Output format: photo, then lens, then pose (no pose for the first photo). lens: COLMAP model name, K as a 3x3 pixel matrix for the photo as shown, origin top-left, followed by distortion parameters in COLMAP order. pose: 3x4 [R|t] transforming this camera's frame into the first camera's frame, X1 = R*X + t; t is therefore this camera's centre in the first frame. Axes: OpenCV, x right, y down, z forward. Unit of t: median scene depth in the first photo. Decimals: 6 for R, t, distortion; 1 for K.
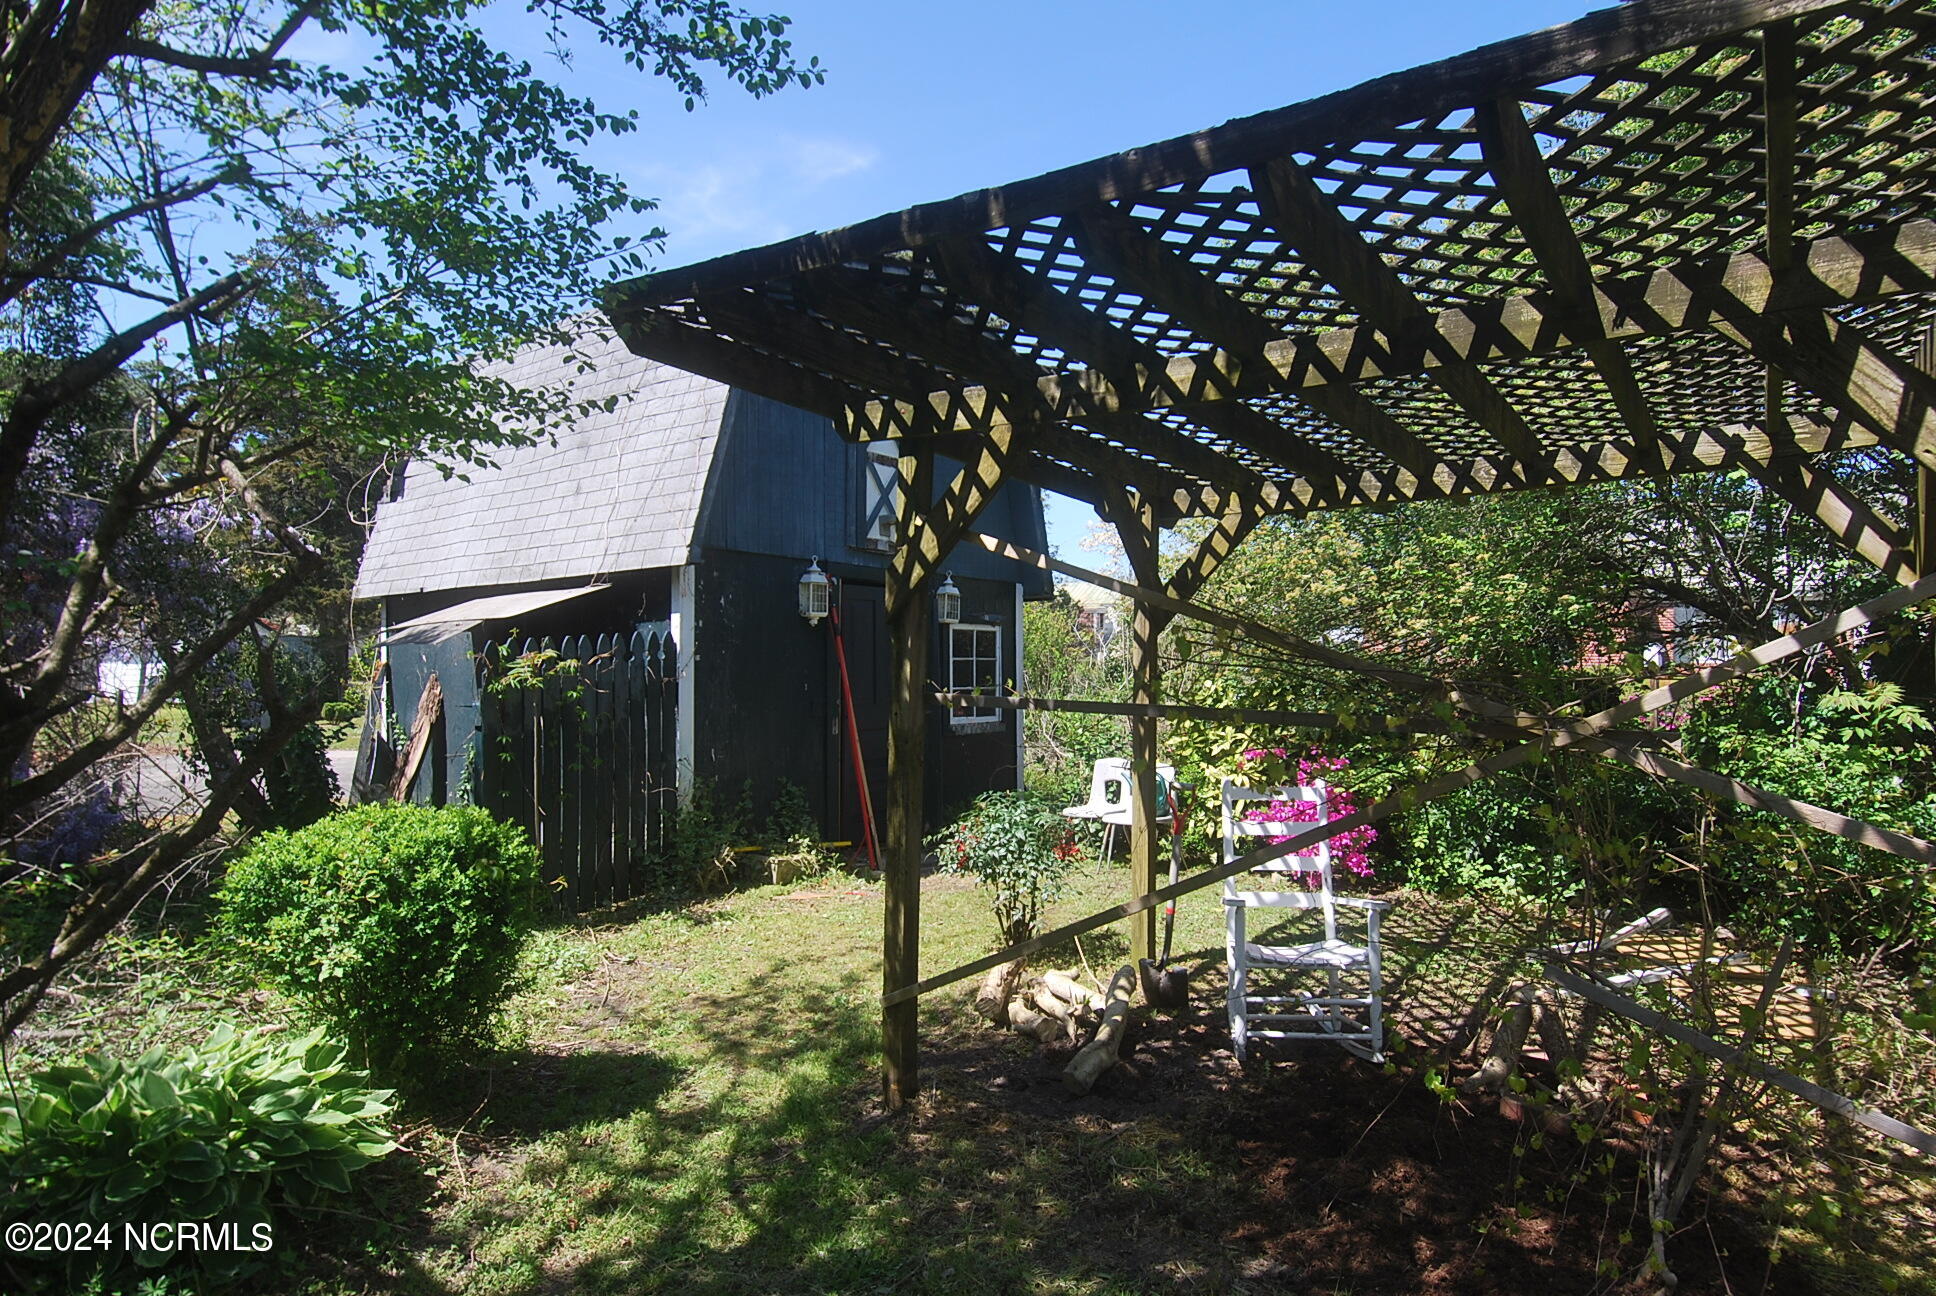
lens RADIAL K [[1046.0, 0, 1032.6], [0, 1046.0, 655.1], [0, 0, 1]] dist [0.050366, -0.055758]
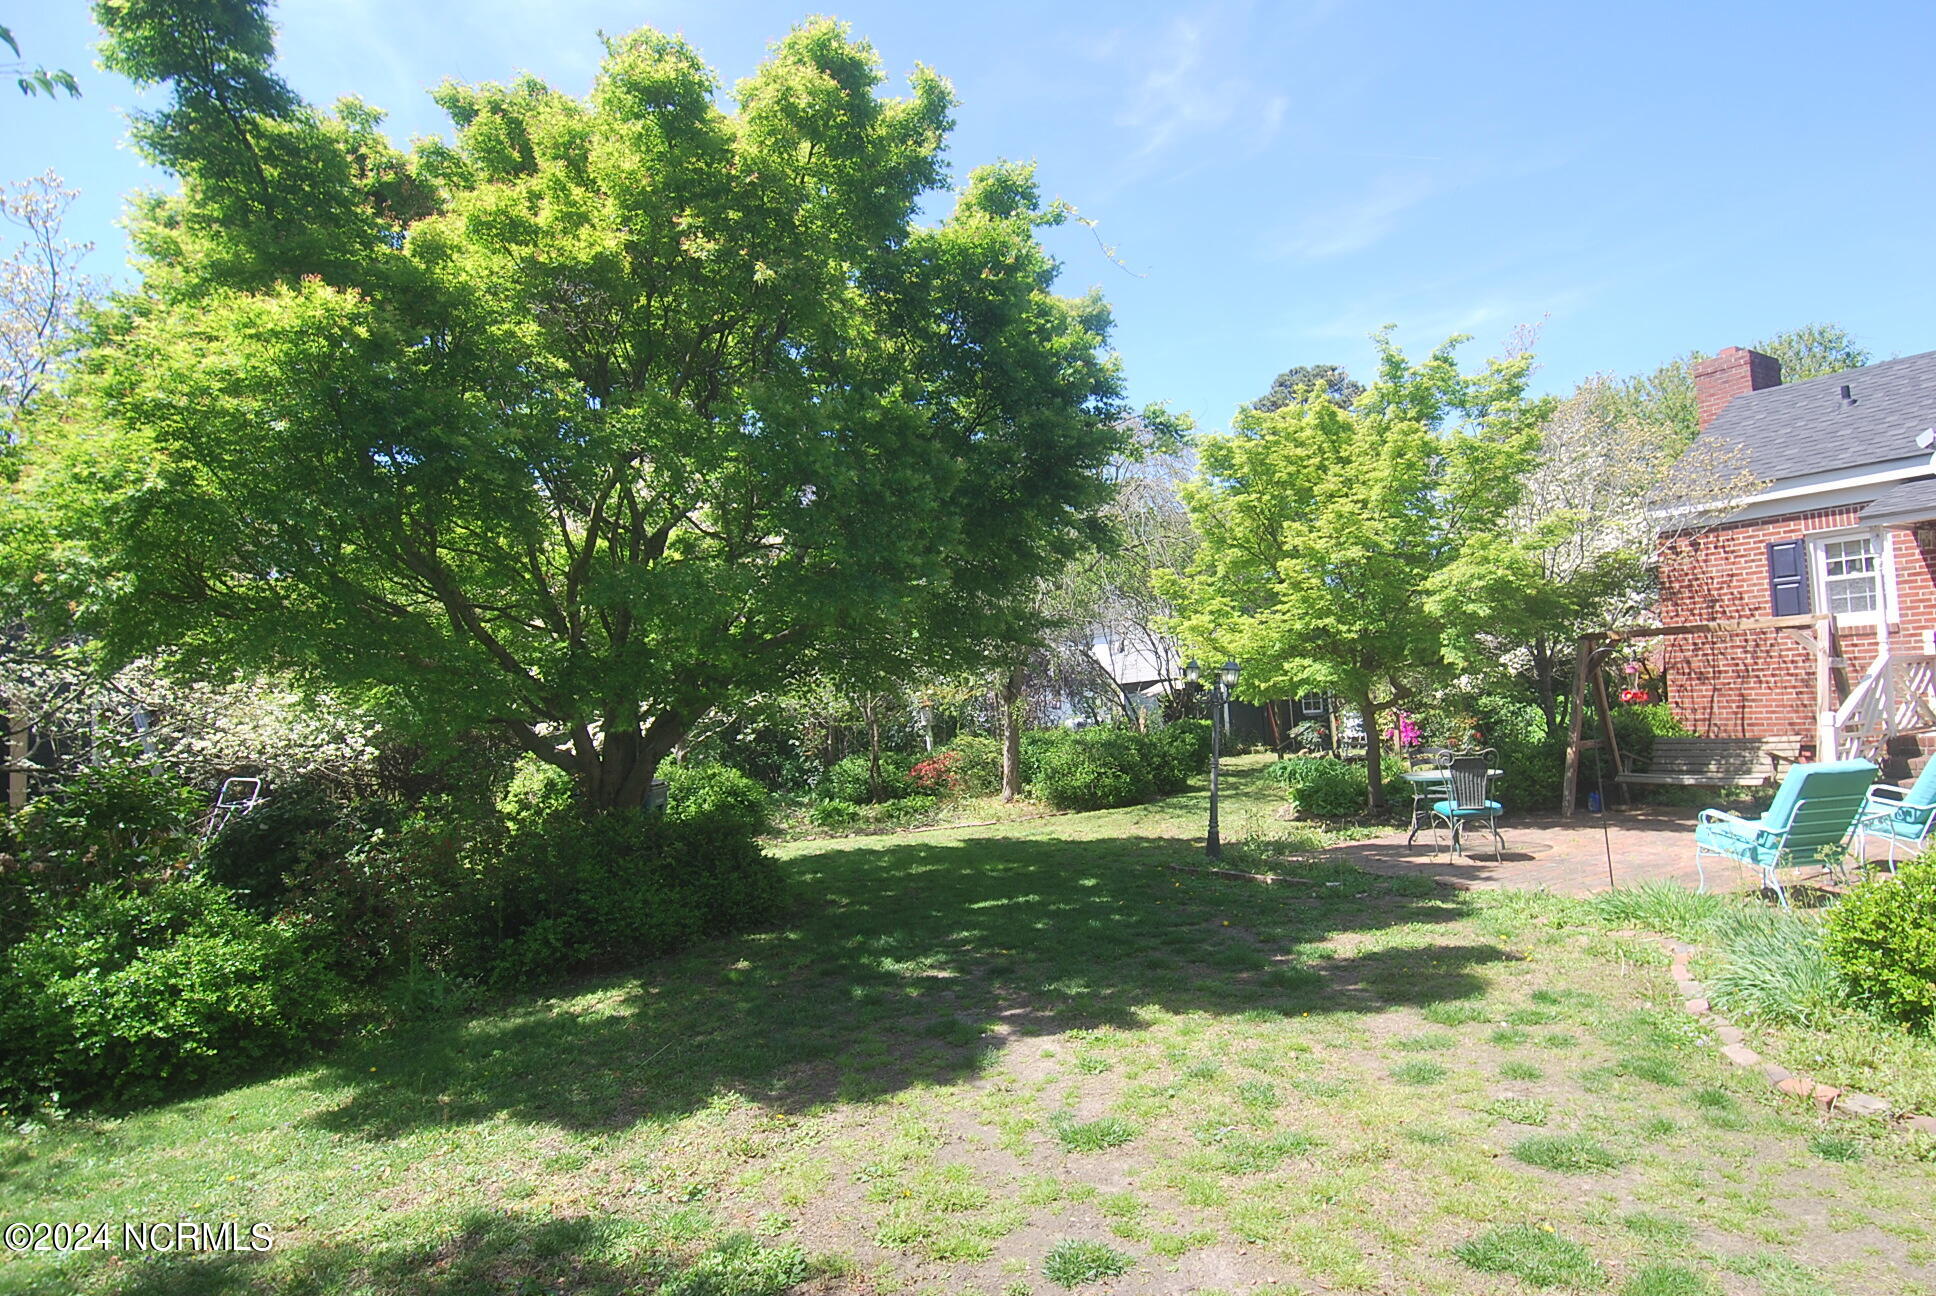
lens RADIAL K [[1066.2, 0, 1037.8], [0, 1066.2, 659.5], [0, 0, 1]] dist [0.053171, -0.057883]
pose [[0.923649, -0.074785, -0.375872, 0.684302], [0.063462, 0.997082, -0.042434, -0.007892], [0.377948, 0.015340, 0.925700, -3.825912]]
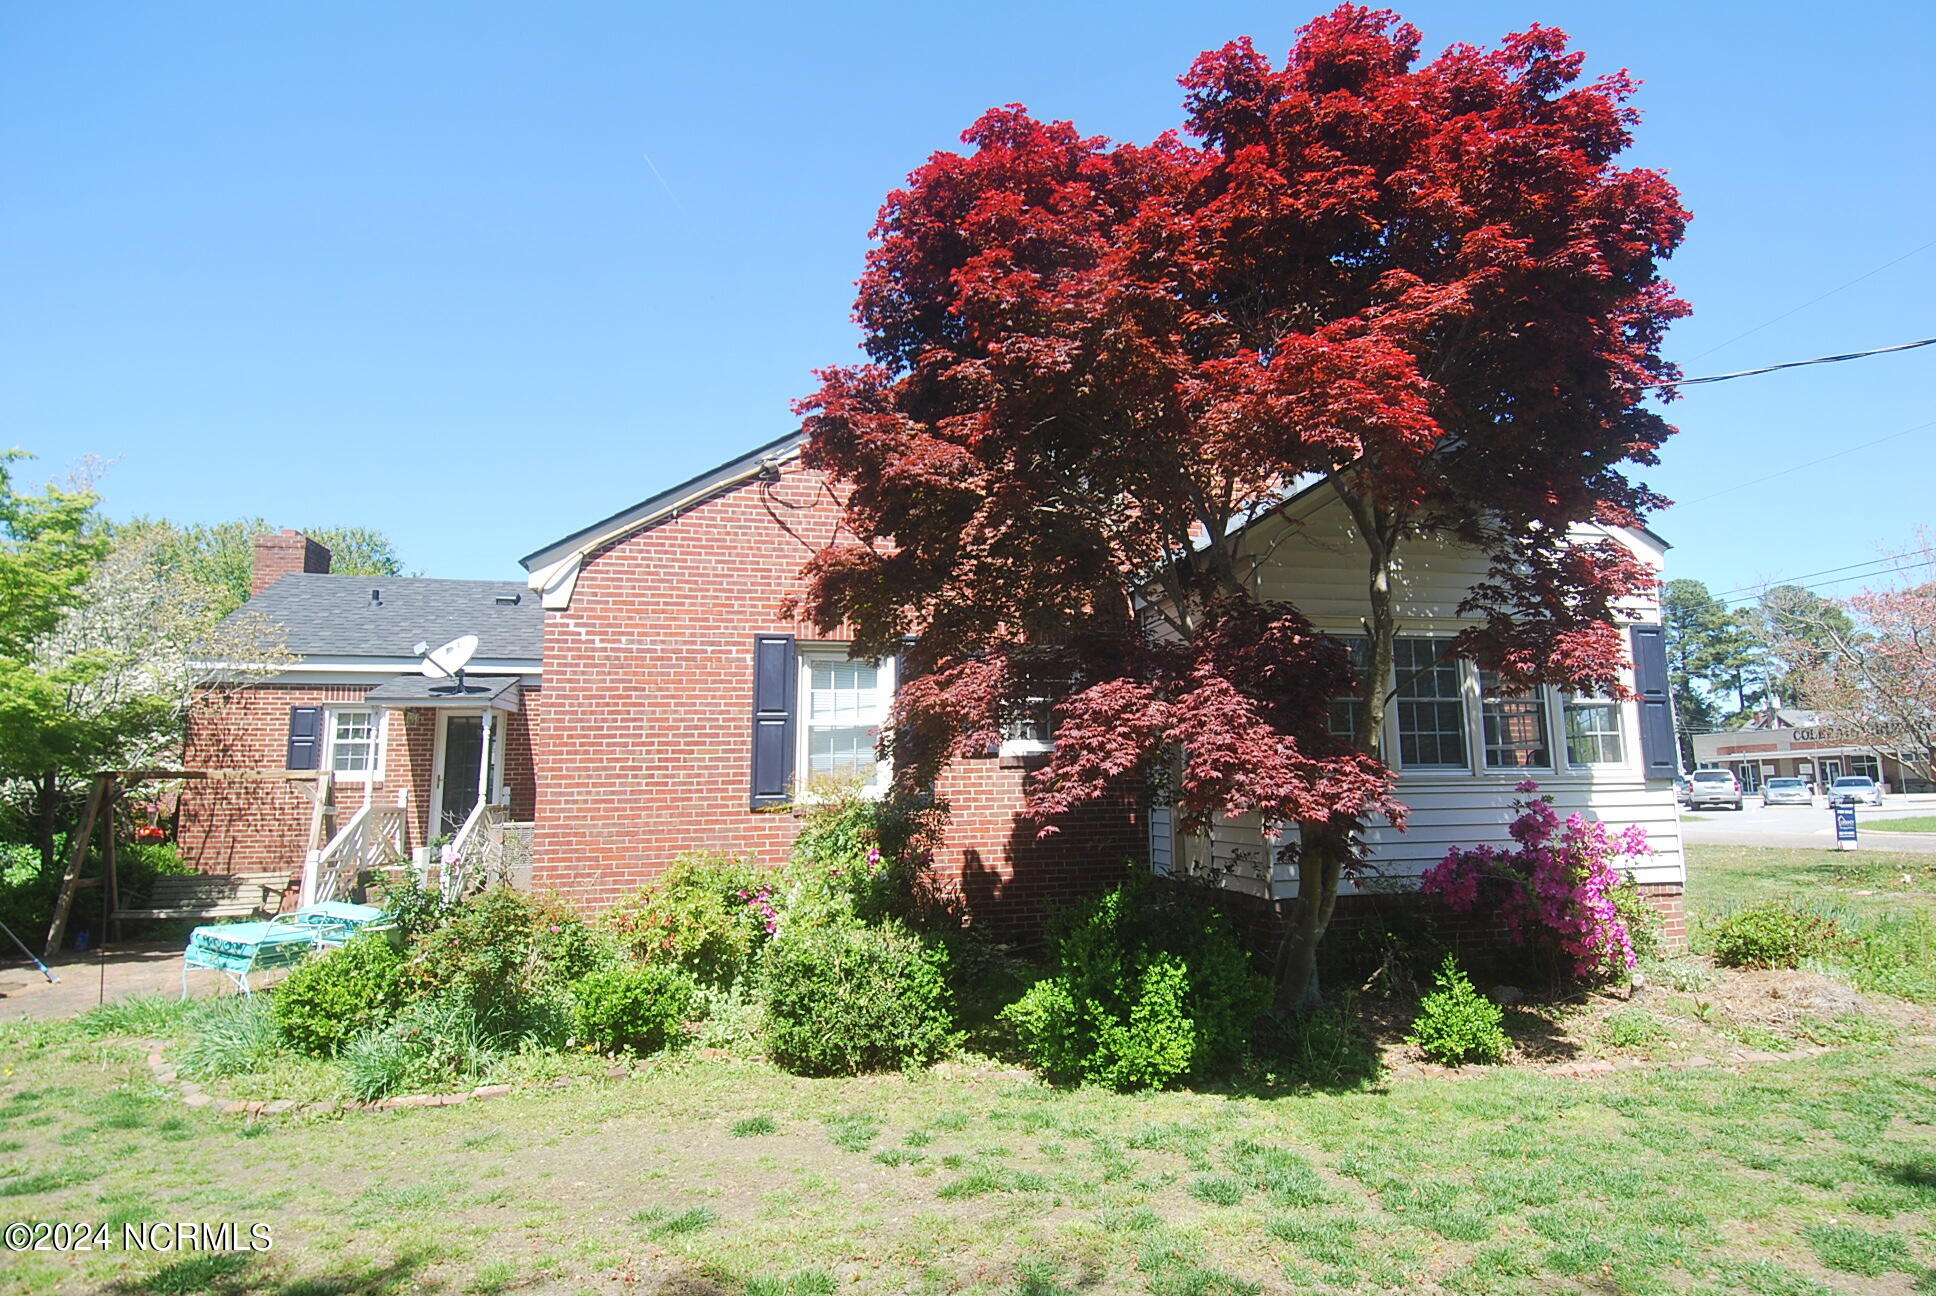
lens RADIAL K [[1032.4, 0, 1031.7], [0, 1032.4, 641.5], [0, 0, 1]] dist [0.056338, -0.058378]
pose [[0.680516, 0.087938, 0.727437, 0.608158], [0.021549, 0.989941, -0.139830, -0.006549], [-0.732416, 0.110832, 0.671776, -4.285318]]
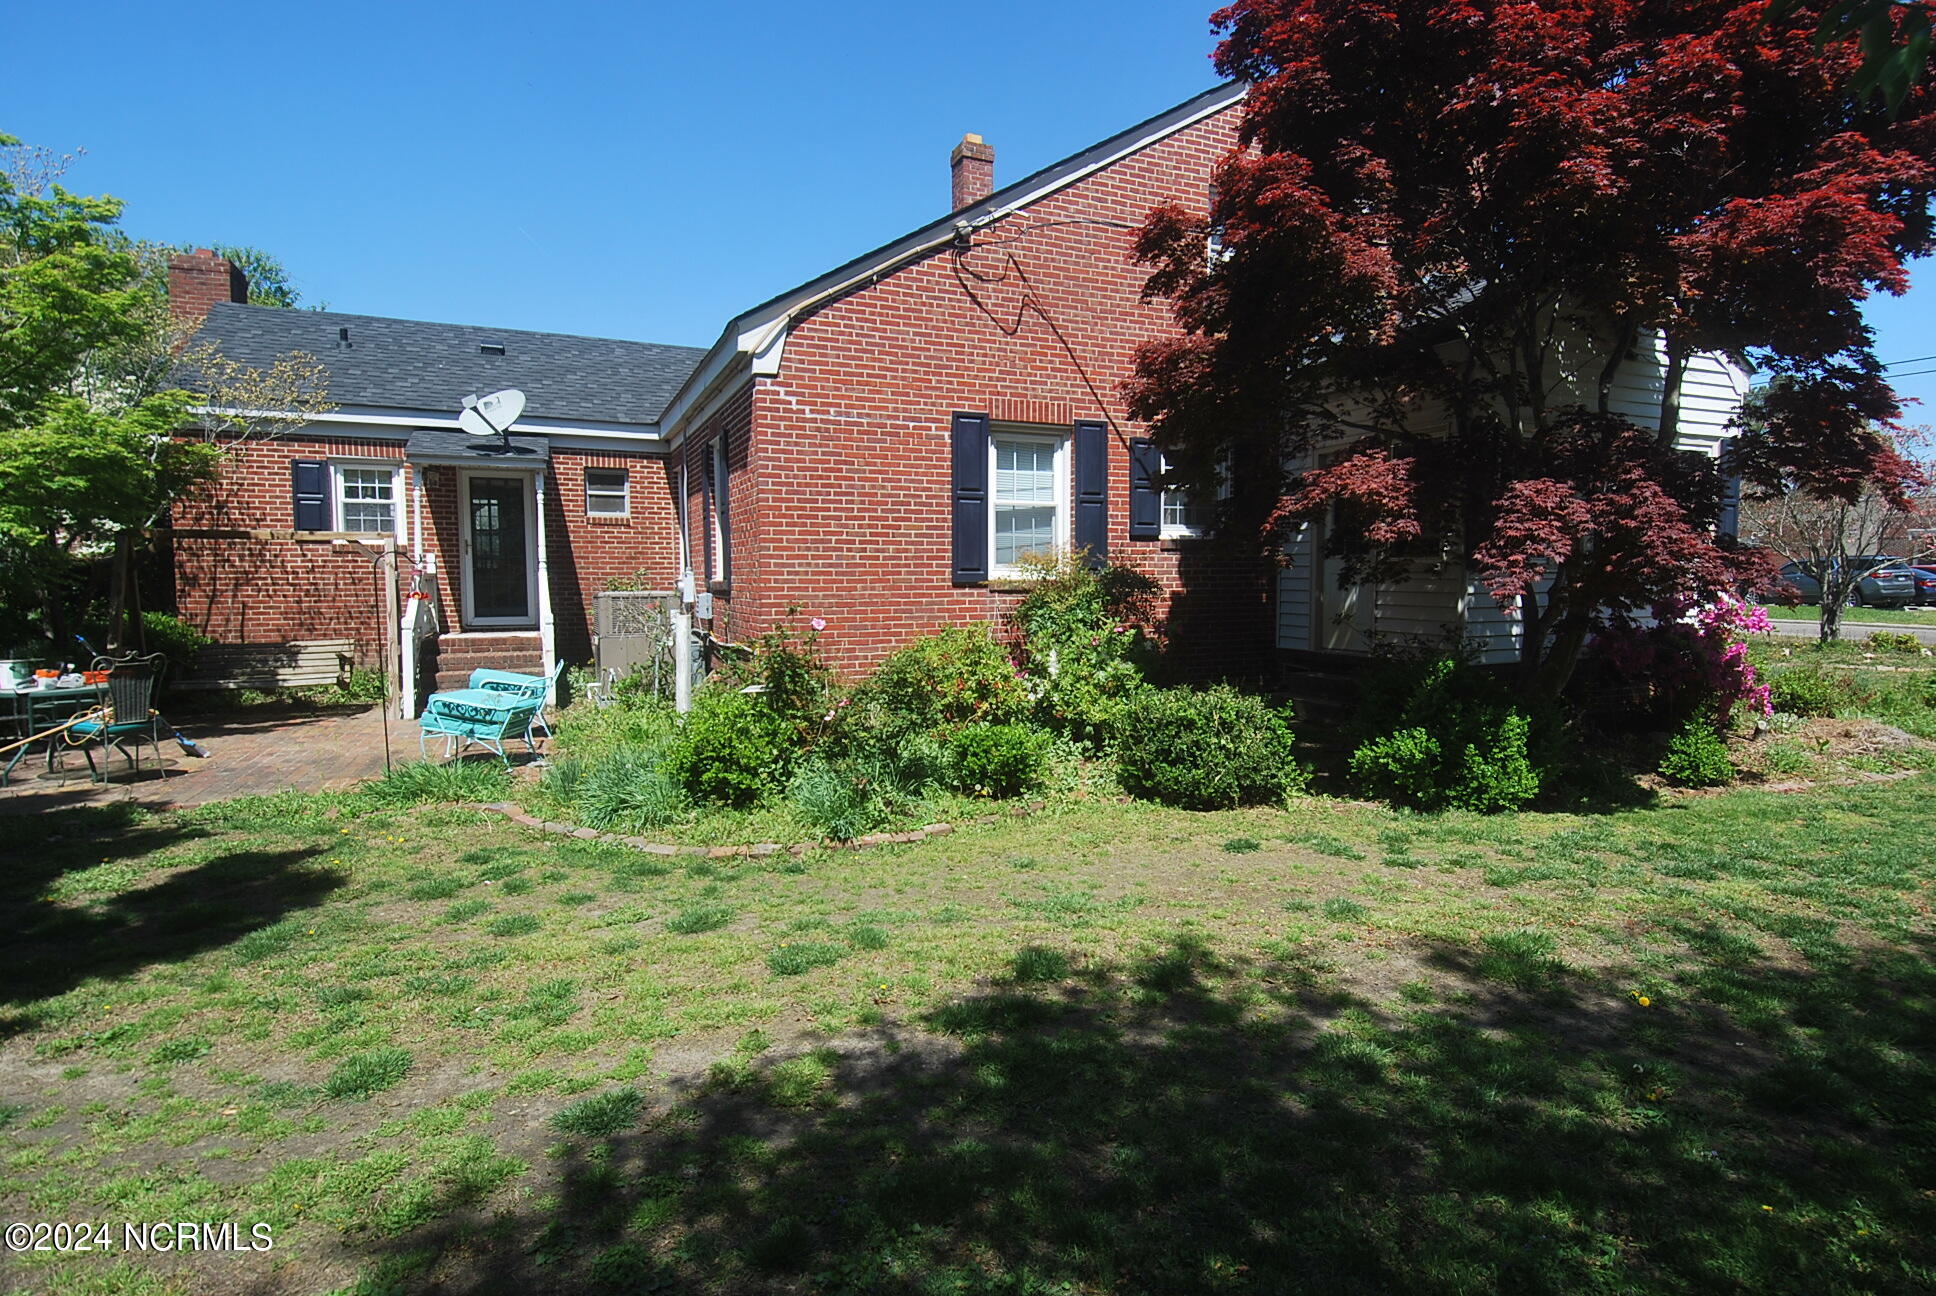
lens RADIAL K [[1032.4, 0, 1031.7], [0, 1032.4, 641.5], [0, 0, 1]] dist [0.056338, -0.058378]
pose [[0.520590, -0.063995, 0.851405, 0.072158], [0.002361, 0.997291, 0.073517, -0.014185], [-0.853803, -0.036262, 0.519331, -3.771749]]
